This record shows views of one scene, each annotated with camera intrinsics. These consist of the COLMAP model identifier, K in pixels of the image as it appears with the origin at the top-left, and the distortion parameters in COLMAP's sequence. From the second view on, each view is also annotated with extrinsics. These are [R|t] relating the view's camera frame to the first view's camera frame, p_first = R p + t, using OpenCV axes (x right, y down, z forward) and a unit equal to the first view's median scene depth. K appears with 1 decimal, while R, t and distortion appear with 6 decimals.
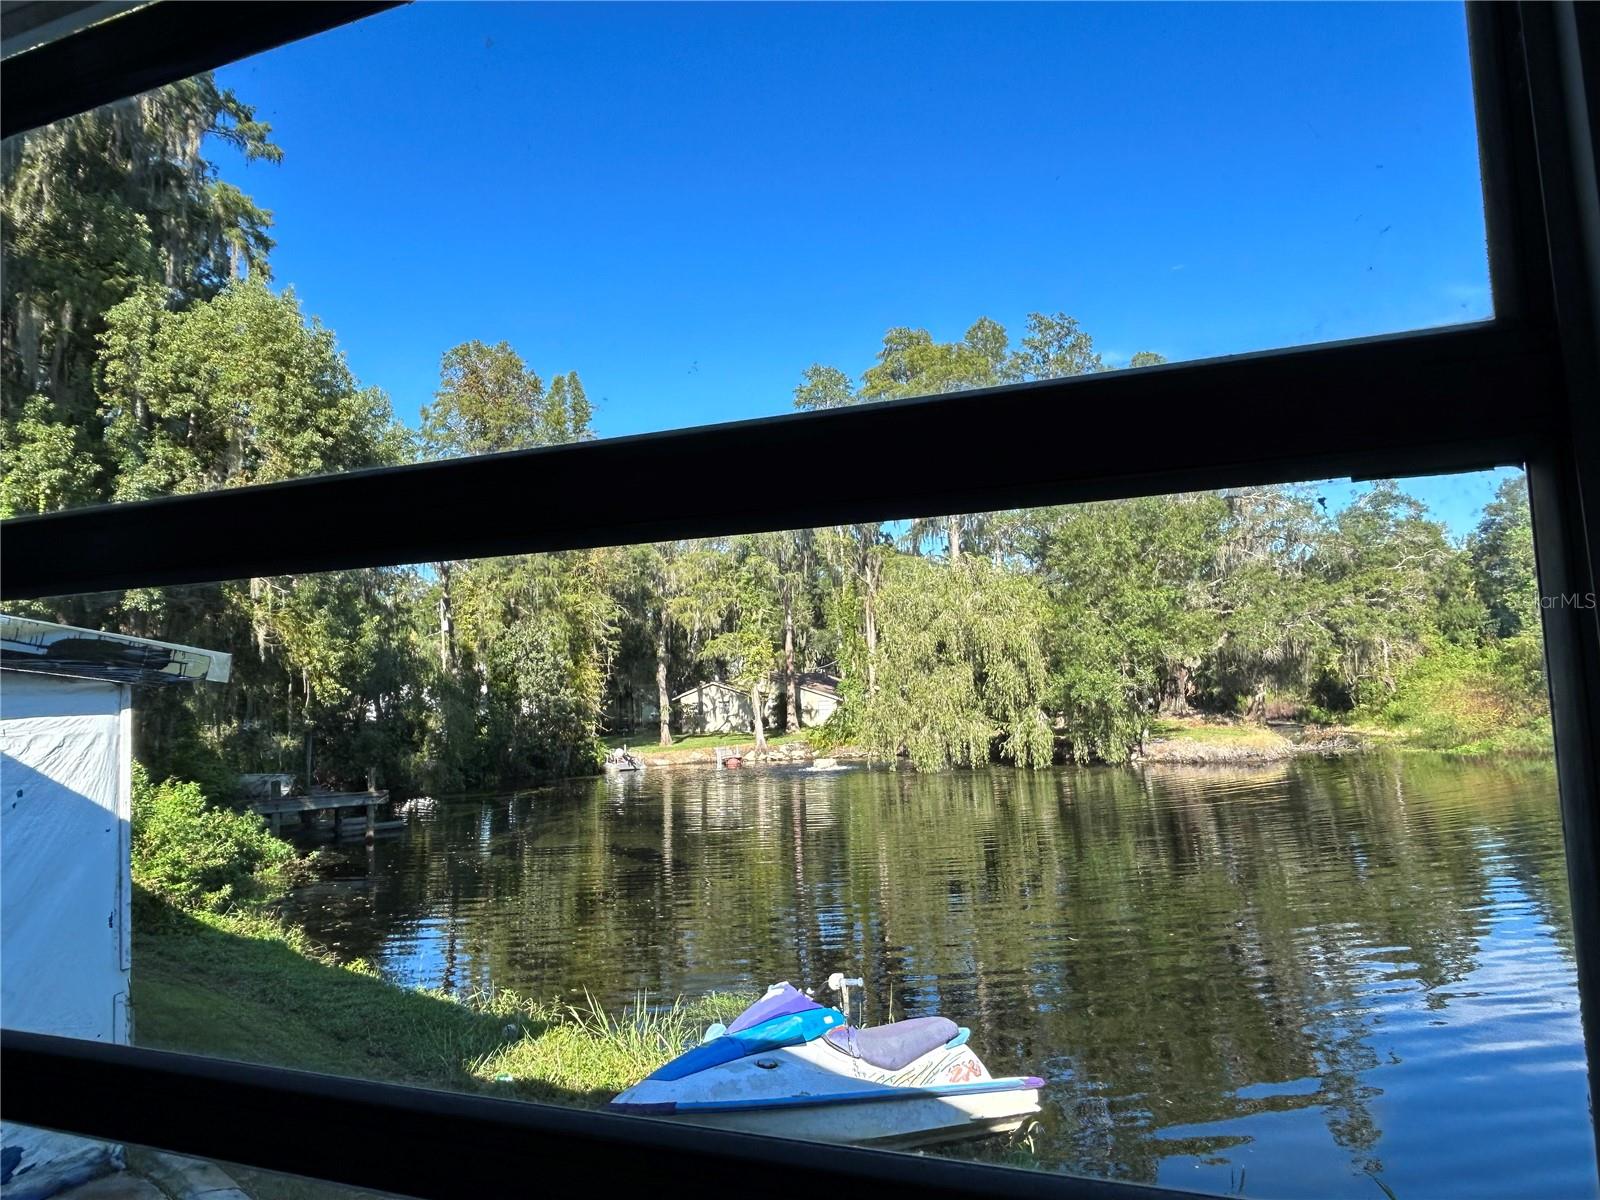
lens RADIAL K [[1041.8, 0, 800.0], [0, 1041.8, 600.0], [0, 0, 1]] dist [-0.001515, -0.002198]
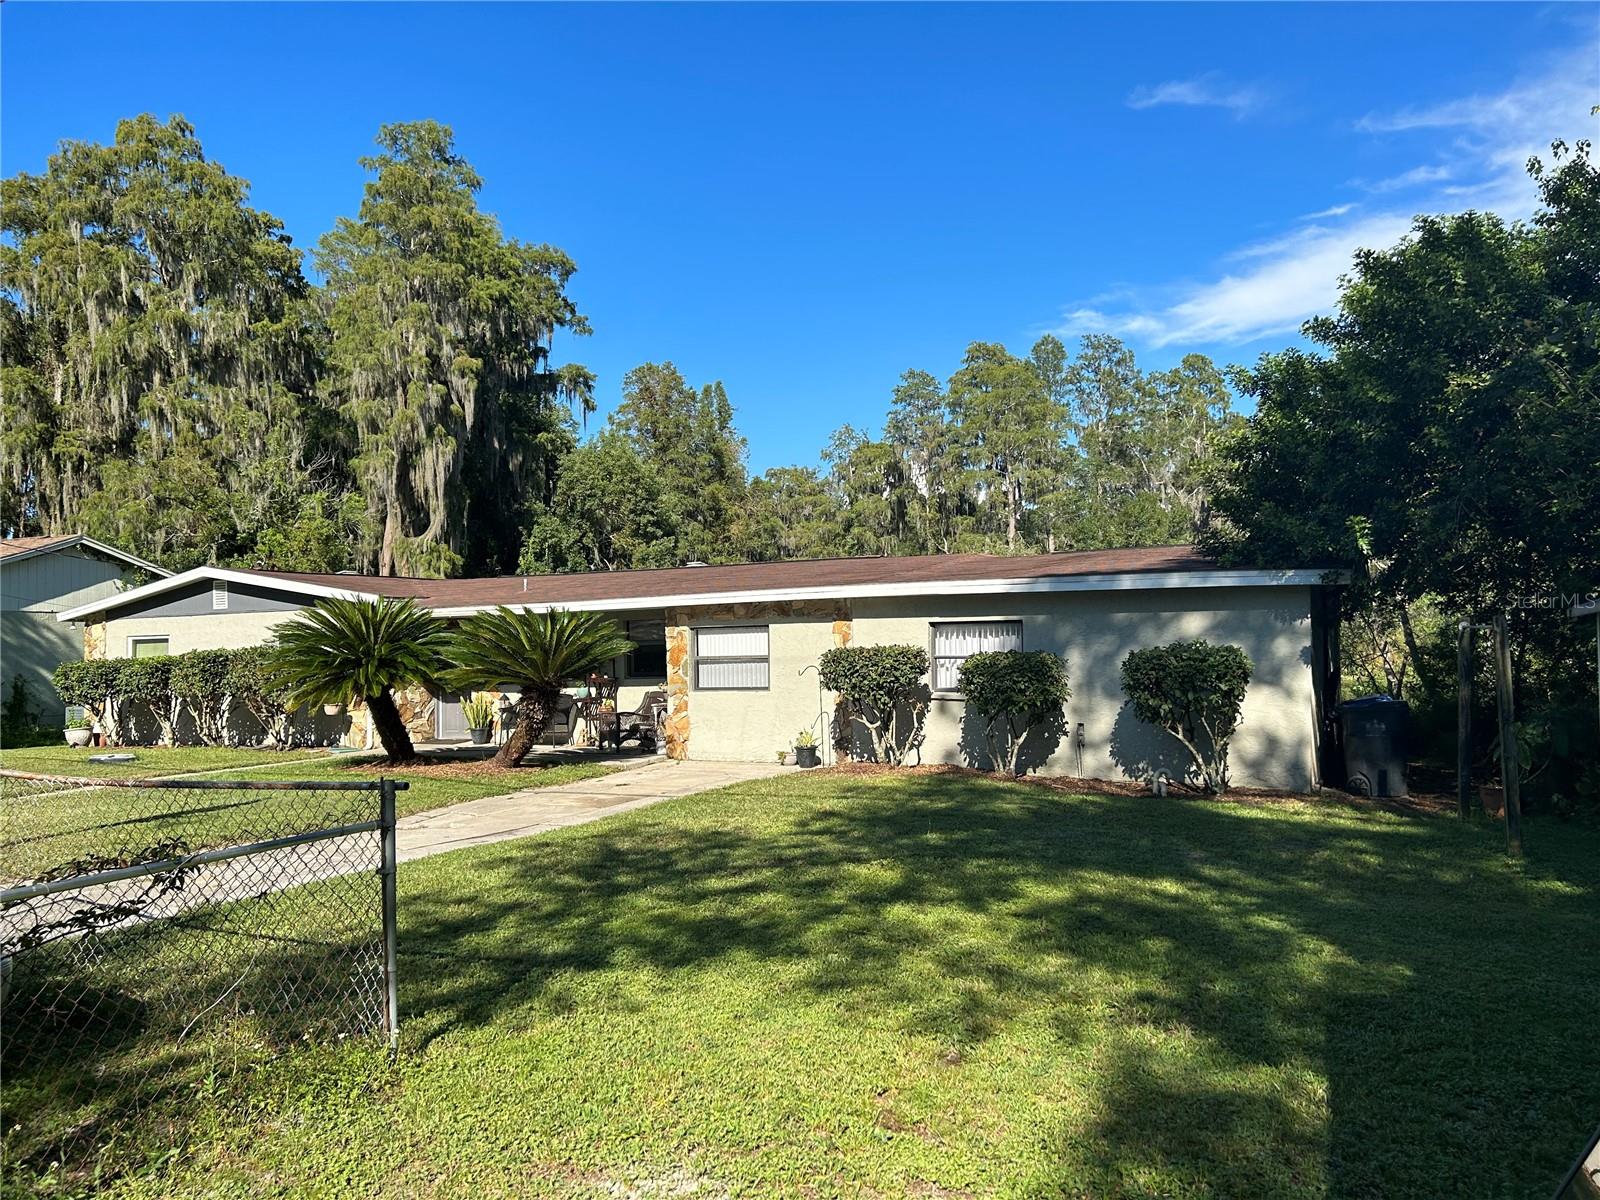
lens RADIAL K [[1201.3, 0, 808.0], [0, 1201.3, 605.8], [0, 0, 1]] dist [0.105958, -0.160062]
pose [[0.995768, 0.022939, -0.088992, 0.037414], [-0.016672, 0.997370, 0.070537, -0.063470], [0.090376, -0.068754, 0.993532, -0.605909]]
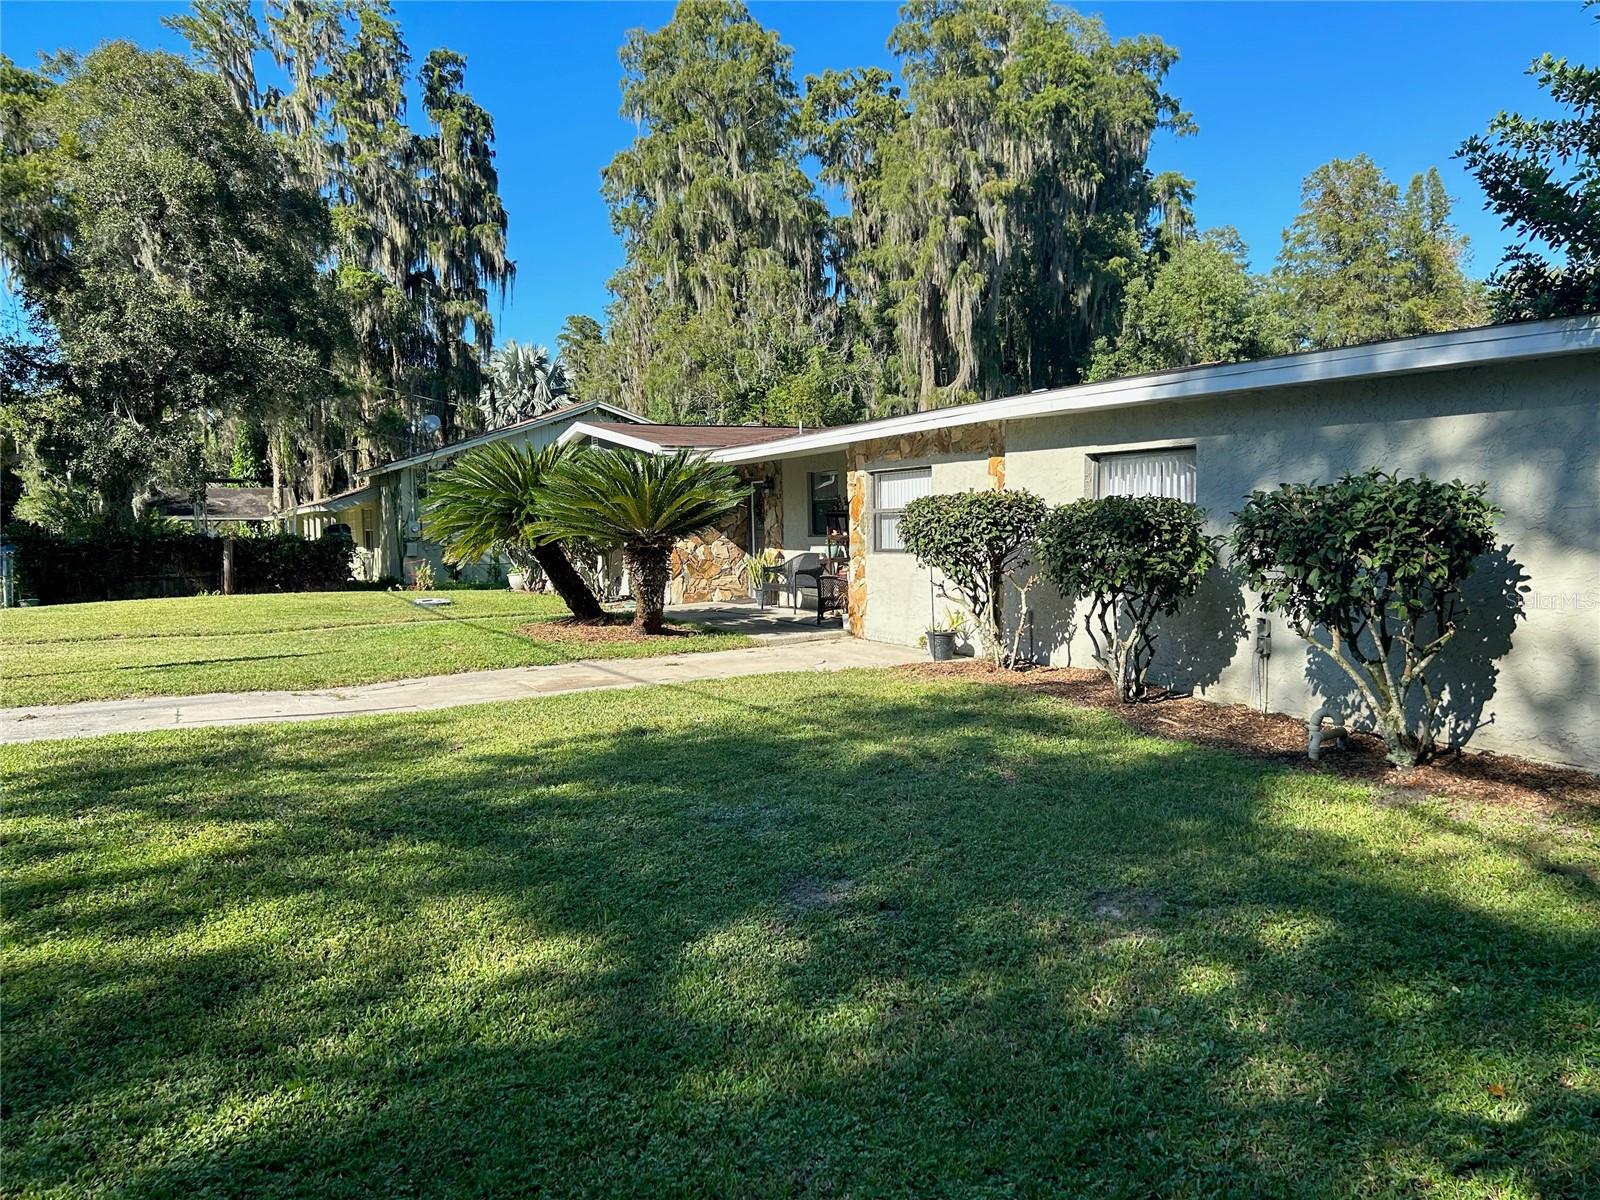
lens RADIAL K [[1201.3, 0, 808.0], [0, 1201.3, 605.8], [0, 0, 1]] dist [0.105958, -0.160062]
pose [[0.762394, 0.076081, -0.642626, 0.152038], [0.050795, 0.982965, 0.176635, -0.049556], [0.645117, -0.167308, 0.745541, -0.466160]]
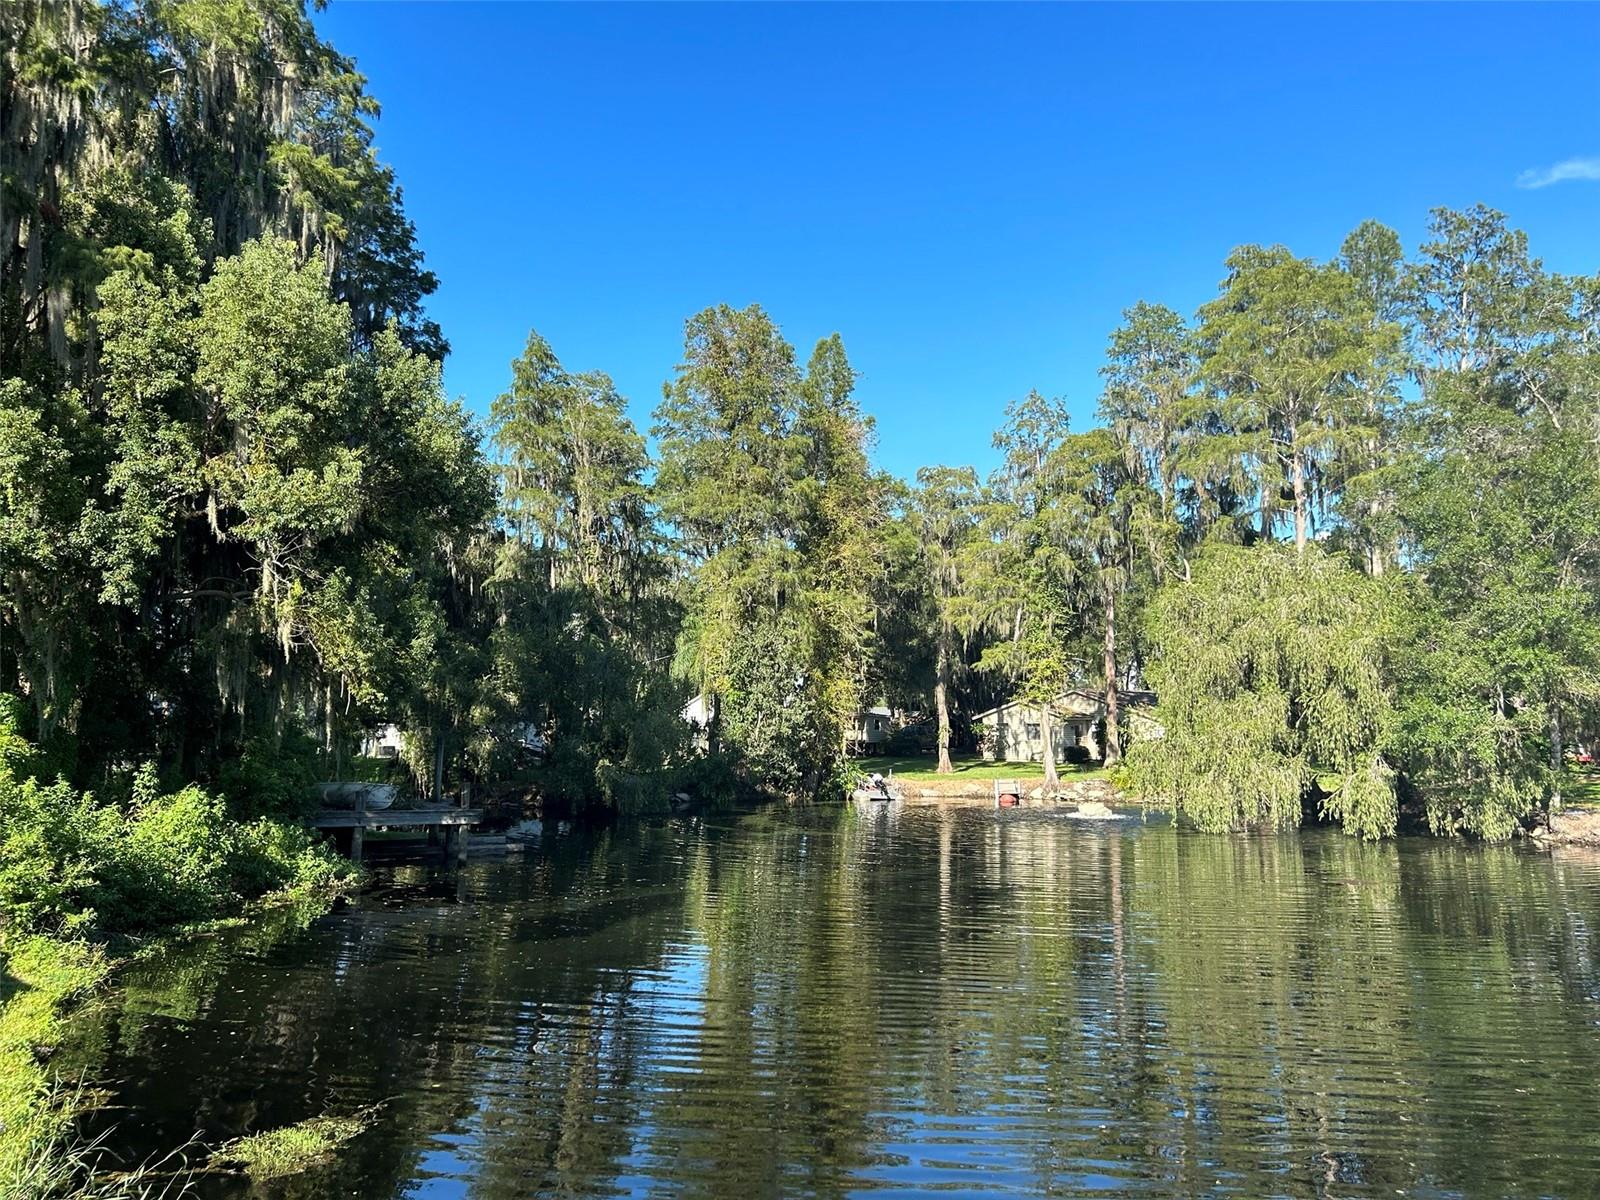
lens RADIAL K [[1201.3, 0, 808.0], [0, 1201.3, 605.8], [0, 0, 1]] dist [0.105958, -0.160062]
pose [[0.942410, 0.012342, -0.334231, 0.124756], [-0.010696, 0.999920, 0.006763, -0.001029], [0.334288, -0.002798, 0.942467, 0.066133]]
